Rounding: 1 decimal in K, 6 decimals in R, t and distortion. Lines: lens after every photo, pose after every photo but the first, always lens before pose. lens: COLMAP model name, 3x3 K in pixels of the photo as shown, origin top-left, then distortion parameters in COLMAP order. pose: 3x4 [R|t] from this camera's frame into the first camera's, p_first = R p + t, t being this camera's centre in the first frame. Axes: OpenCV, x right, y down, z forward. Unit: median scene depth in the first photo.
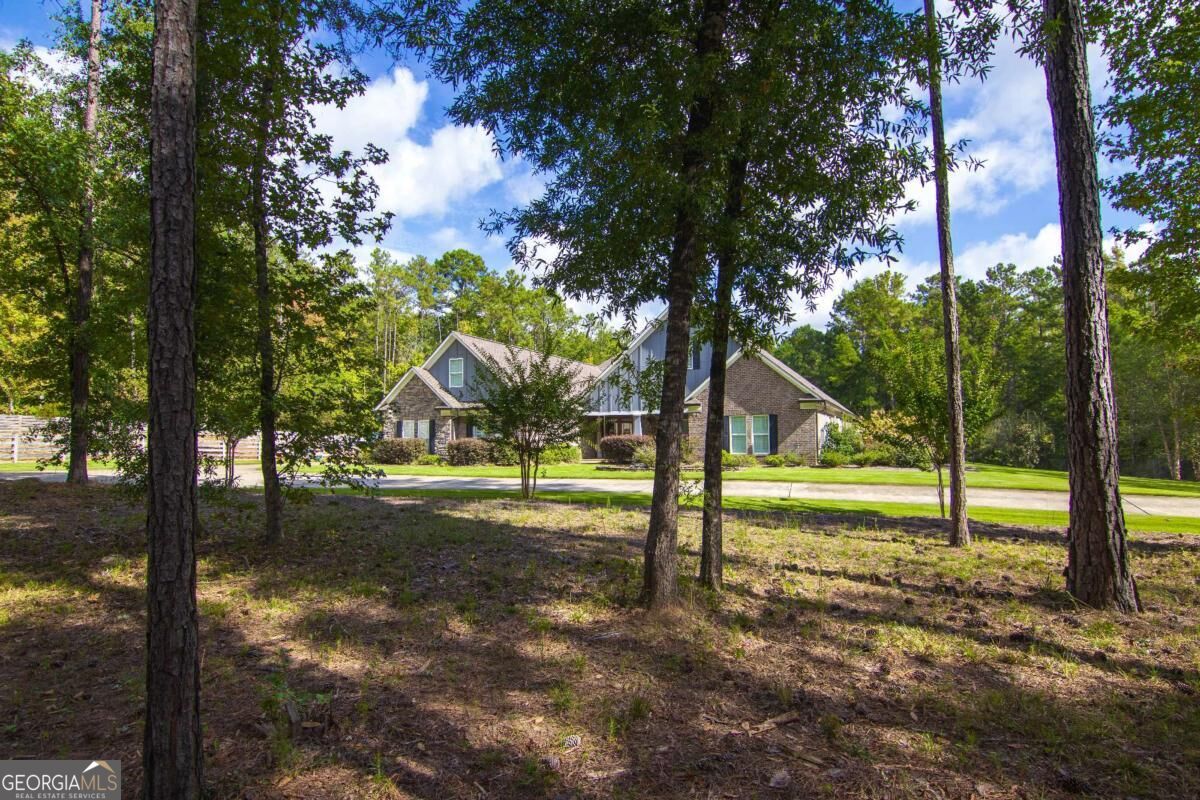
lens RADIAL K [[605.7, 0, 599.5], [0, 605.7, 445.0], [0, 0, 1]] dist [0.012430, 0.000092]
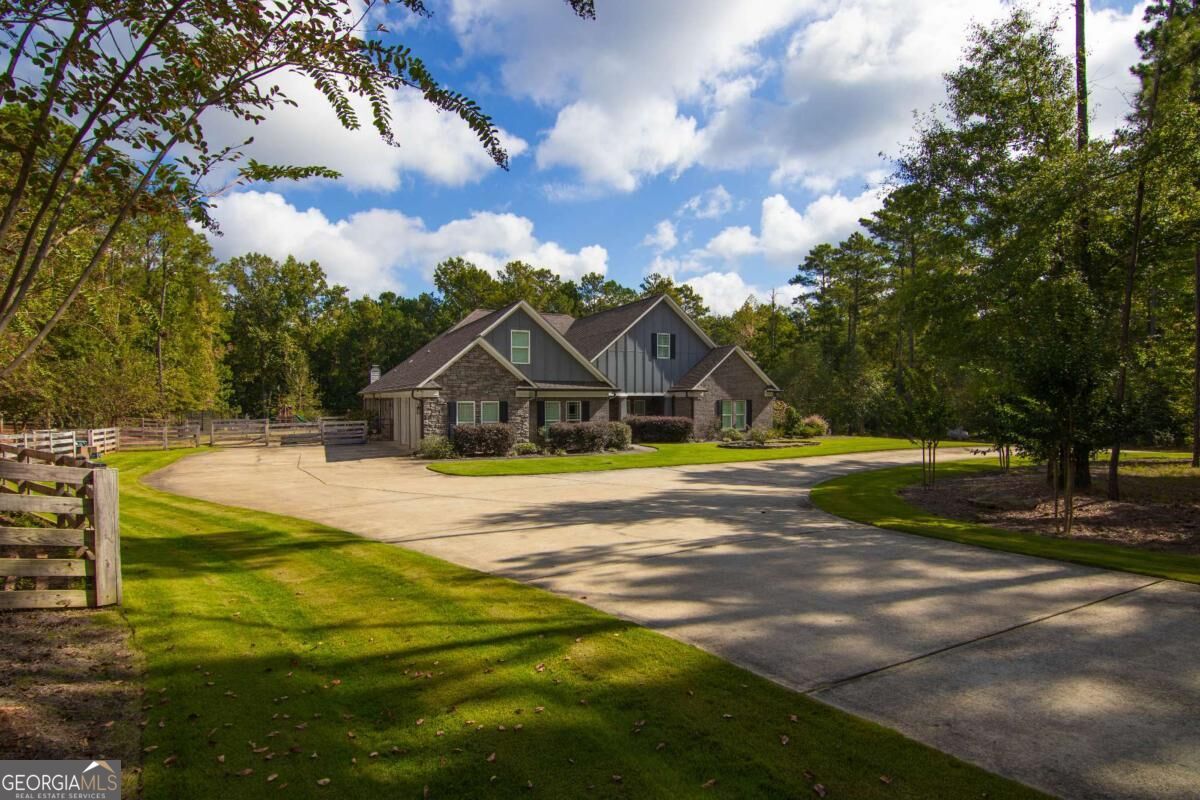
lens RADIAL K [[615.5, 0, 600.9], [0, 615.5, 445.4], [0, 0, 1]] dist [0.000336, -0.001038]
pose [[0.620443, -0.054073, 0.782385, -0.840018], [0.003818, 0.997817, 0.065934, -0.035237], [-0.784242, -0.037921, 0.619295, 0.346900]]
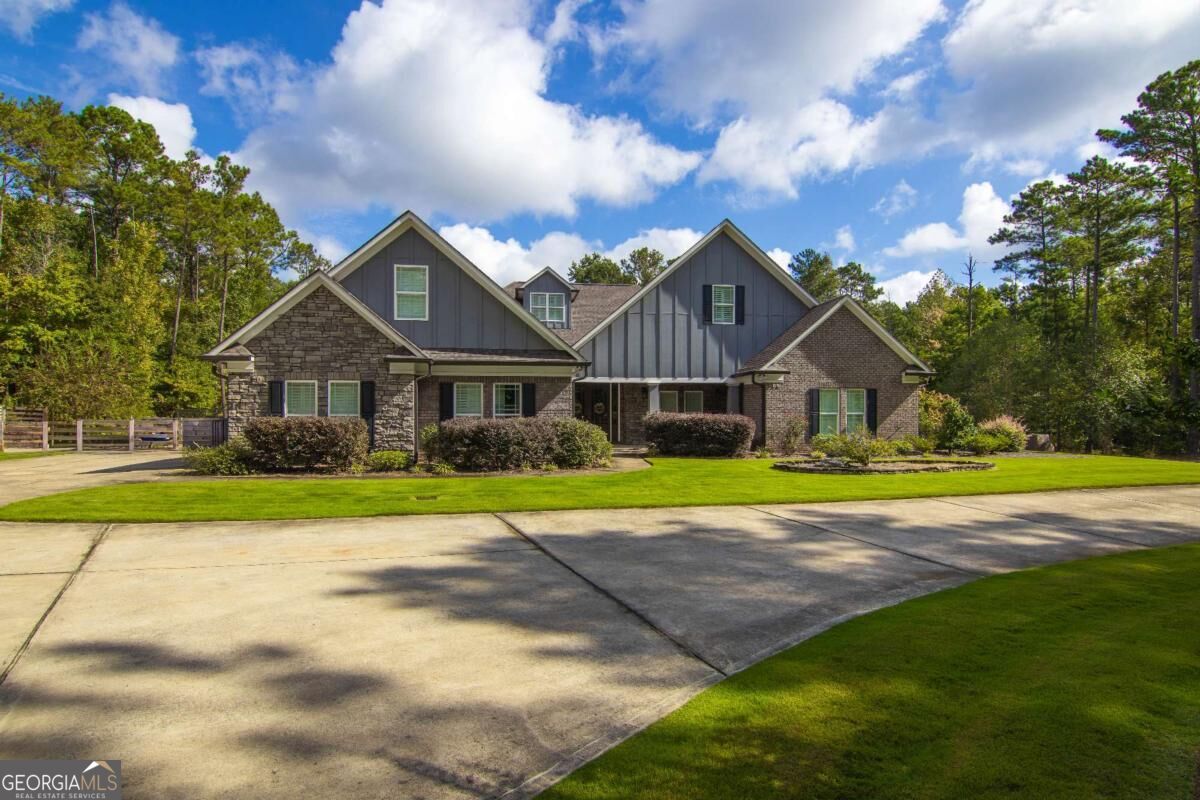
lens RADIAL K [[613.9, 0, 601.9], [0, 613.9, 431.3], [0, 0, 1]] dist [-0.001674, -0.013201]
pose [[0.826206, -0.012848, 0.563221, -0.389927], [-0.000820, 0.999711, 0.024009, -0.011611], [-0.563367, -0.020298, 0.825957, 0.452574]]
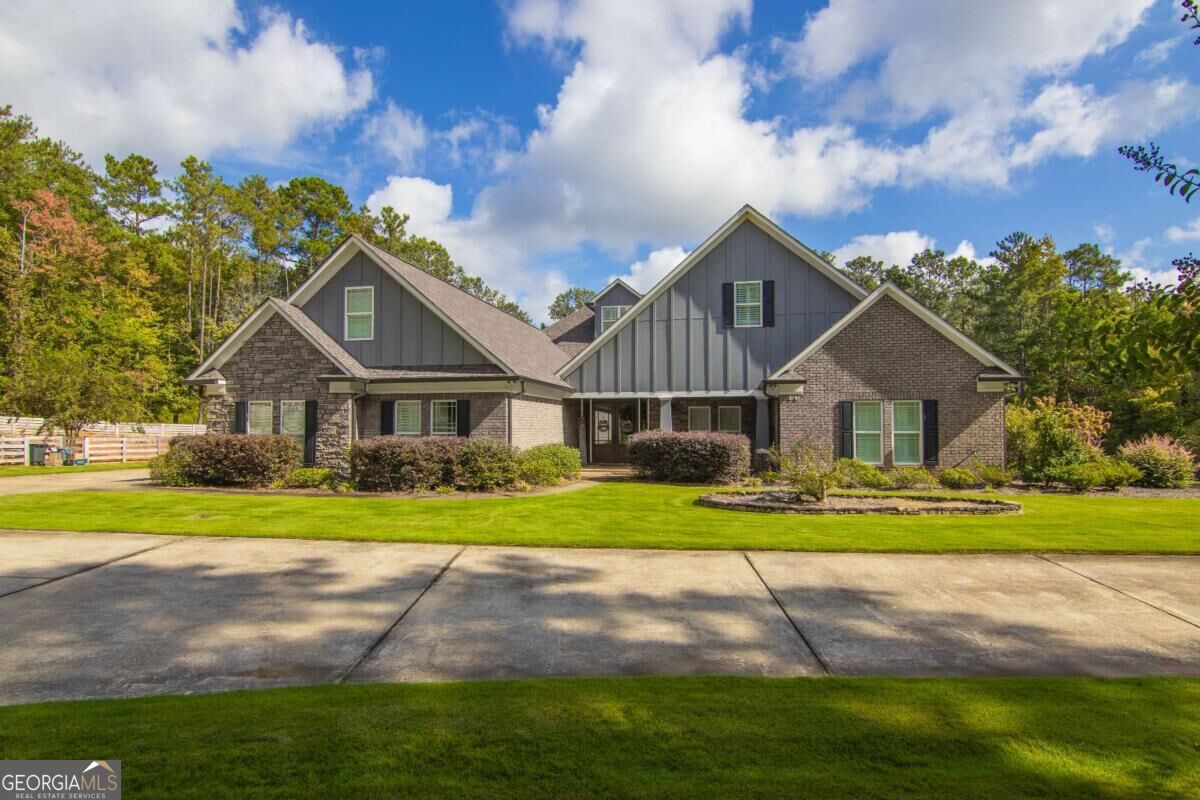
lens RADIAL K [[616.8, 0, 600.8], [0, 616.8, 434.1], [0, 0, 1]] dist [-0.004140, -0.010201]
pose [[0.970667, 0.004031, 0.240394, -0.154955], [-0.003981, 0.999992, -0.000694, -0.012355], [-0.240395, -0.000283, 0.970675, 0.406868]]
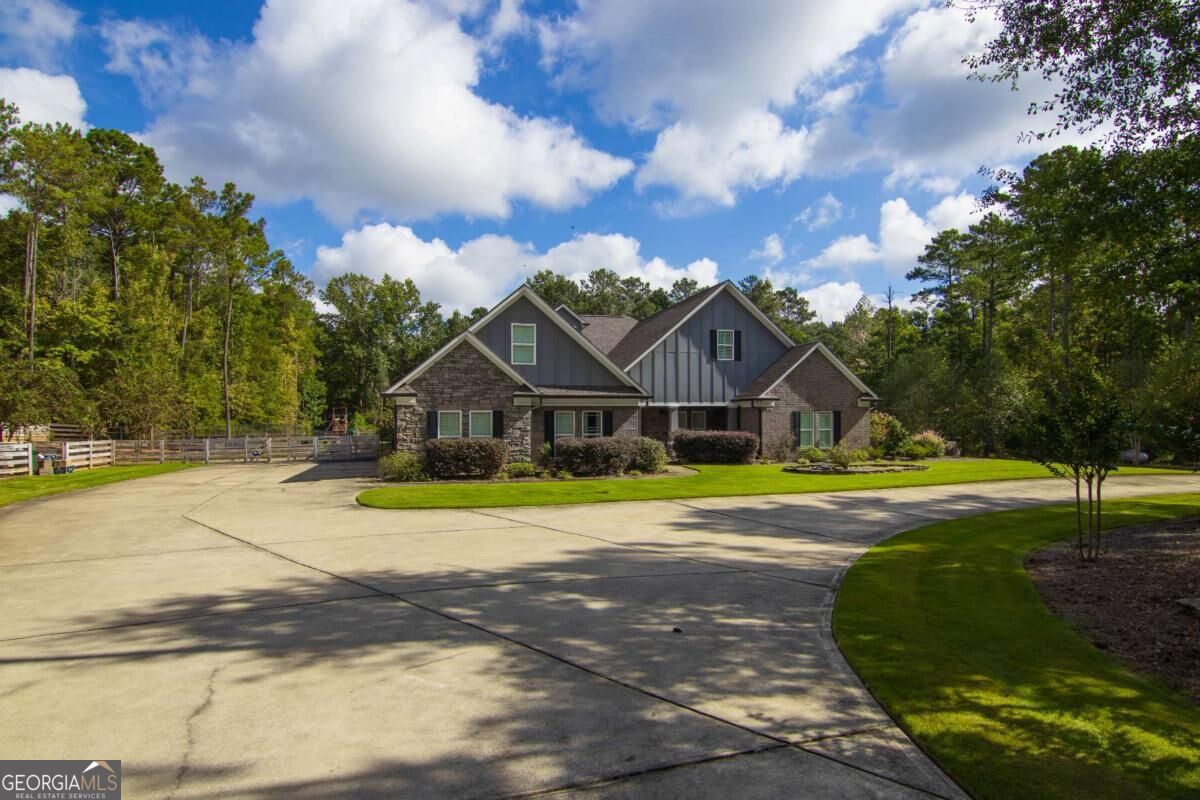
lens RADIAL K [[623.1, 0, 601.0], [0, 623.1, 436.9], [0, 0, 1]] dist [0.000194, -0.012592]
pose [[0.751862, -0.017815, 0.659079, -0.630777], [0.002973, 0.999716, 0.023631, -0.027349], [-0.659313, -0.015808, 0.751702, 0.382906]]
